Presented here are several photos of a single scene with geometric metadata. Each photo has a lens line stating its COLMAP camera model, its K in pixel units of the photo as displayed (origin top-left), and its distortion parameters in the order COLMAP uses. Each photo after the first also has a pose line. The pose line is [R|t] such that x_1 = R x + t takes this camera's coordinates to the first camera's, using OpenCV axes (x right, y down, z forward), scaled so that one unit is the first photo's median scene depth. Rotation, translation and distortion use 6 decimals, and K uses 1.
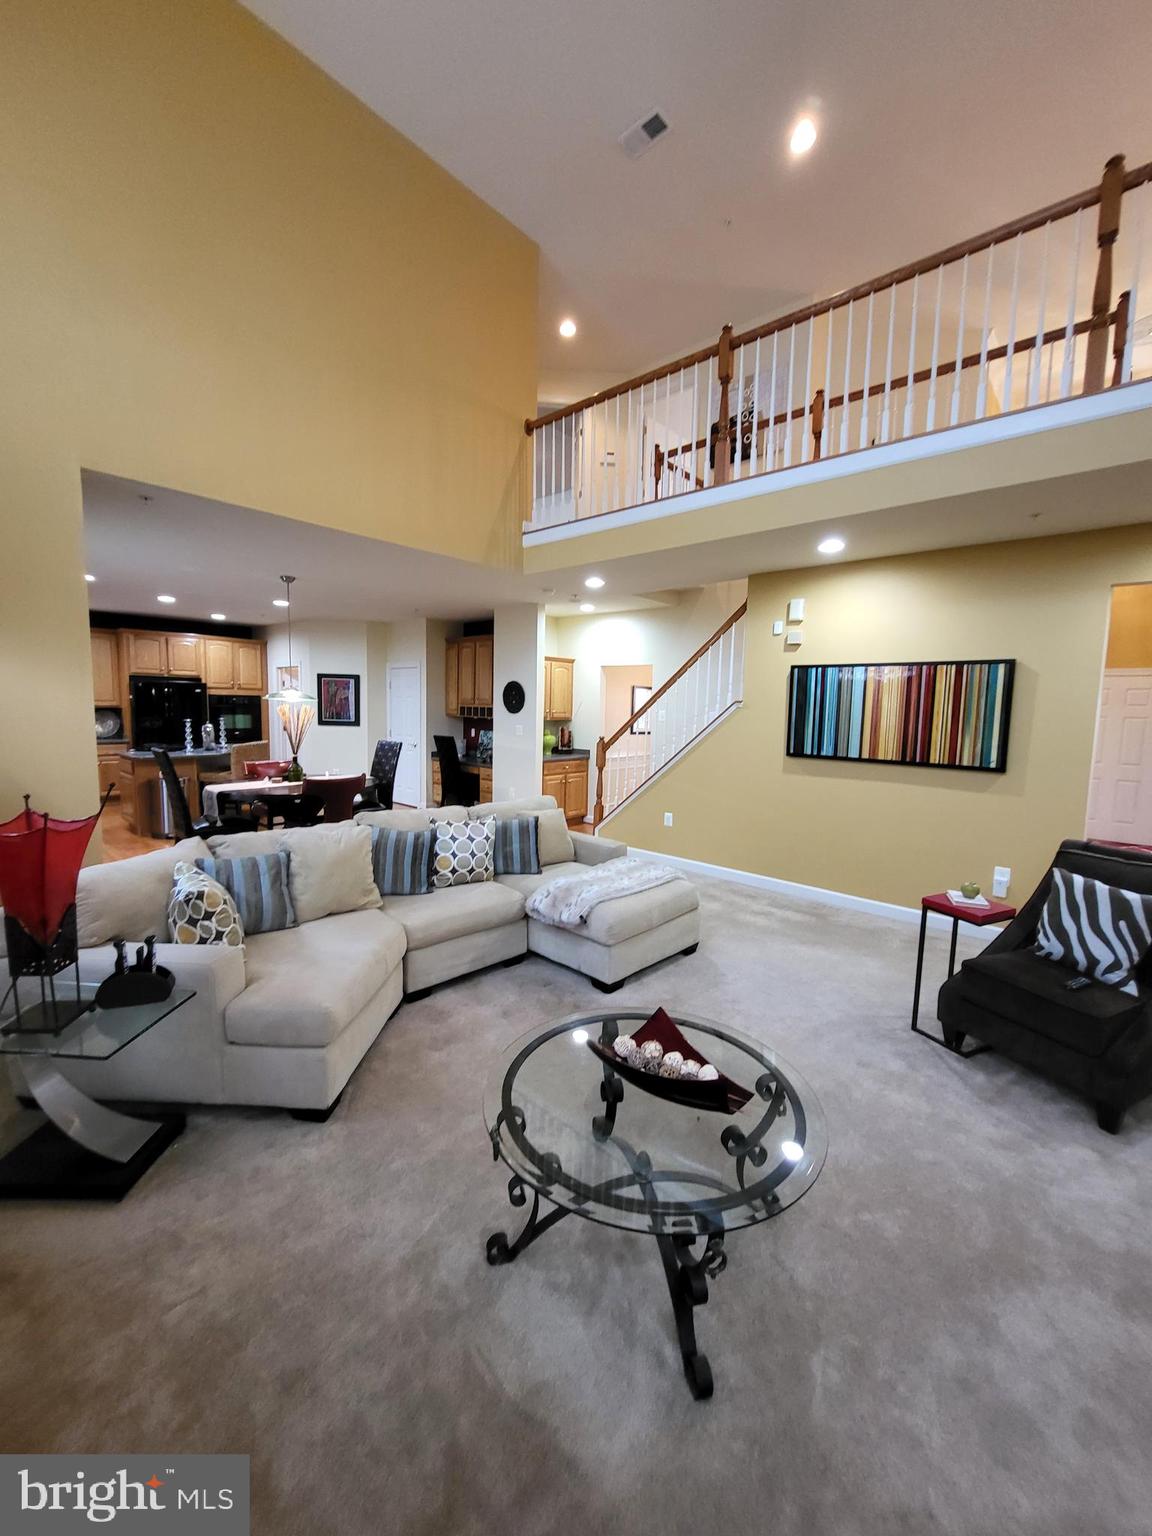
lens RADIAL K [[600.8, 0, 582.7], [0, 600.8, 765.3], [0, 0, 1]] dist [-0.000612, -0.000040]
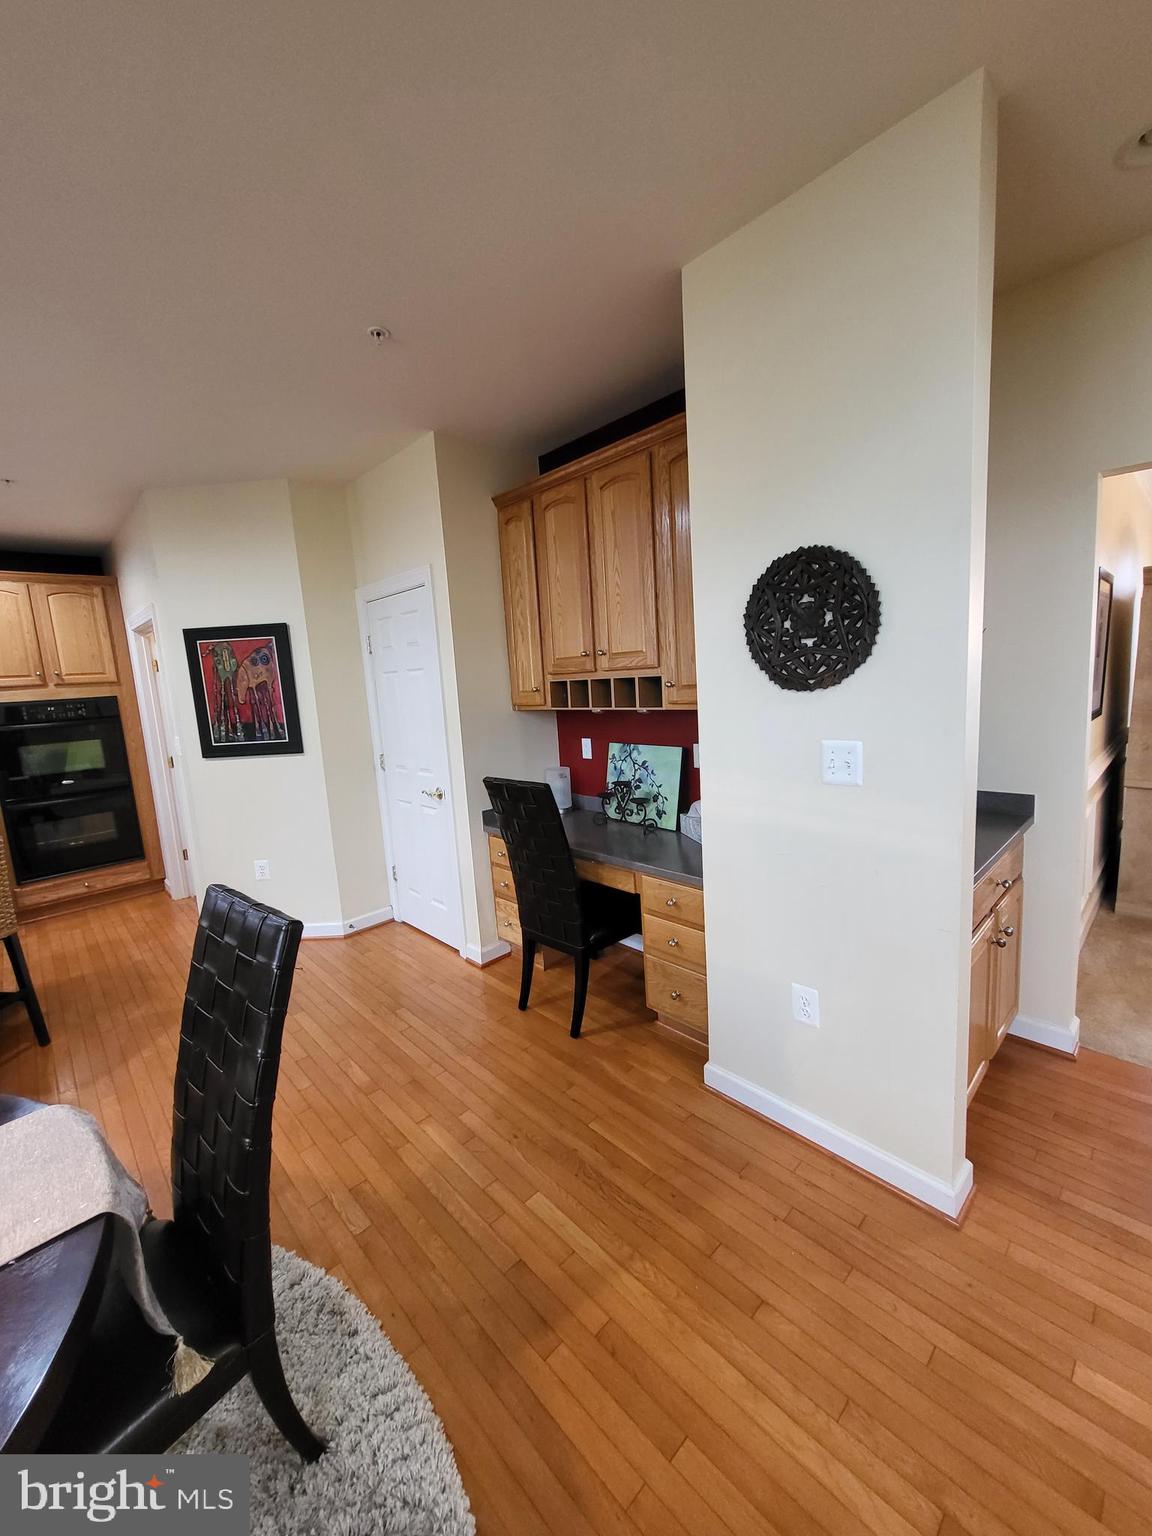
lens RADIAL K [[611.4, 0, 579.4], [0, 611.4, 760.4], [0, 0, 1]] dist [-0.001056, -0.000331]
pose [[0.992170, -0.074213, -0.100456, -0.155273], [0.078377, 0.996193, 0.038157, -0.064398], [0.097242, -0.045732, 0.994210, 0.643739]]
